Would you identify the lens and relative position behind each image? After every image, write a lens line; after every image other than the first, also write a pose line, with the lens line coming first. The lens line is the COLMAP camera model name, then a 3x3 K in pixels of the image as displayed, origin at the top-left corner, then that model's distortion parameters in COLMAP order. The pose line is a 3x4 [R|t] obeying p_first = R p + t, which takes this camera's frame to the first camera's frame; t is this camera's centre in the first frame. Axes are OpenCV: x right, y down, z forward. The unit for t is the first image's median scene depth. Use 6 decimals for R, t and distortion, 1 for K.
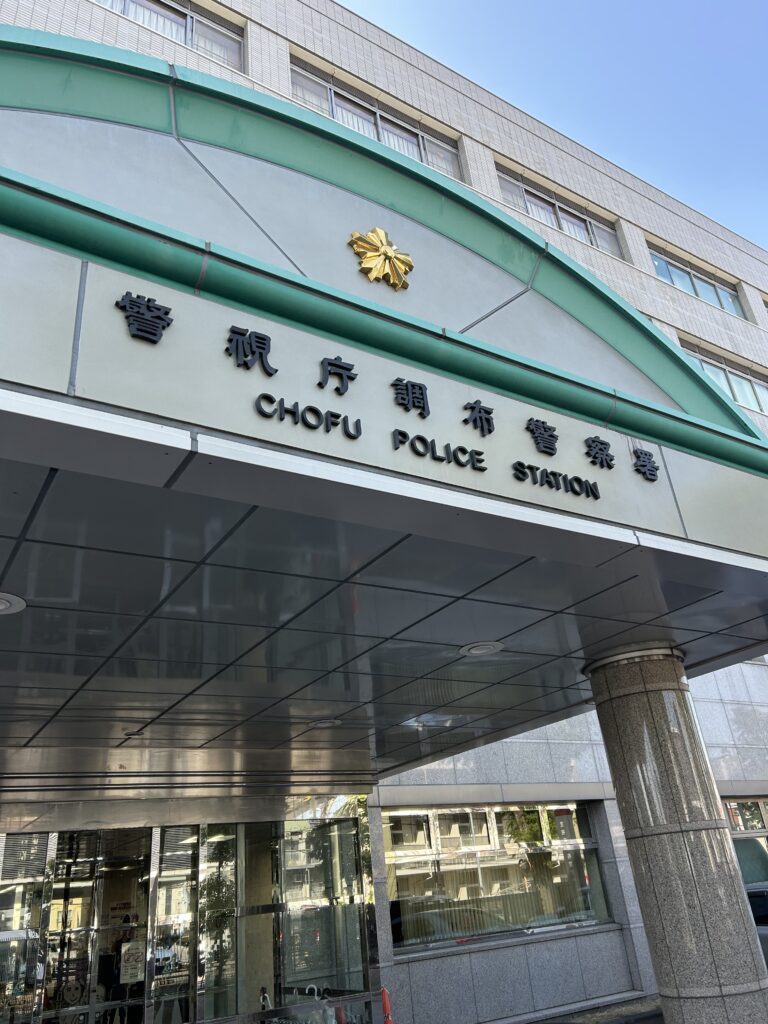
lens RADIAL K [[767.7, 0, 388.9], [0, 767.7, 504.0], [0, 0, 1]] dist [0.059786, -0.068981]
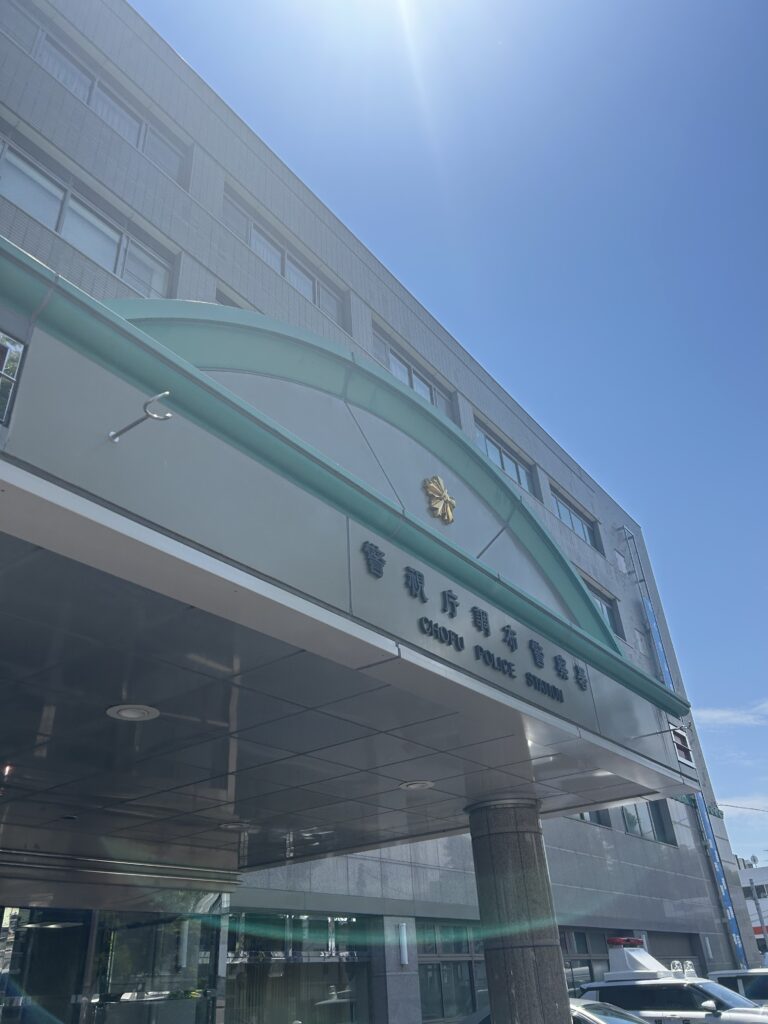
lens RADIAL K [[767.7, 0, 374.8], [0, 767.7, 503.7], [0, 0, 1]] dist [0.059786, -0.068981]
pose [[0.937964, 0.224348, 0.264371, -0.549714], [-0.192134, 0.970994, -0.142323, -0.097492], [-0.288633, 0.082699, 0.953862, -0.343057]]
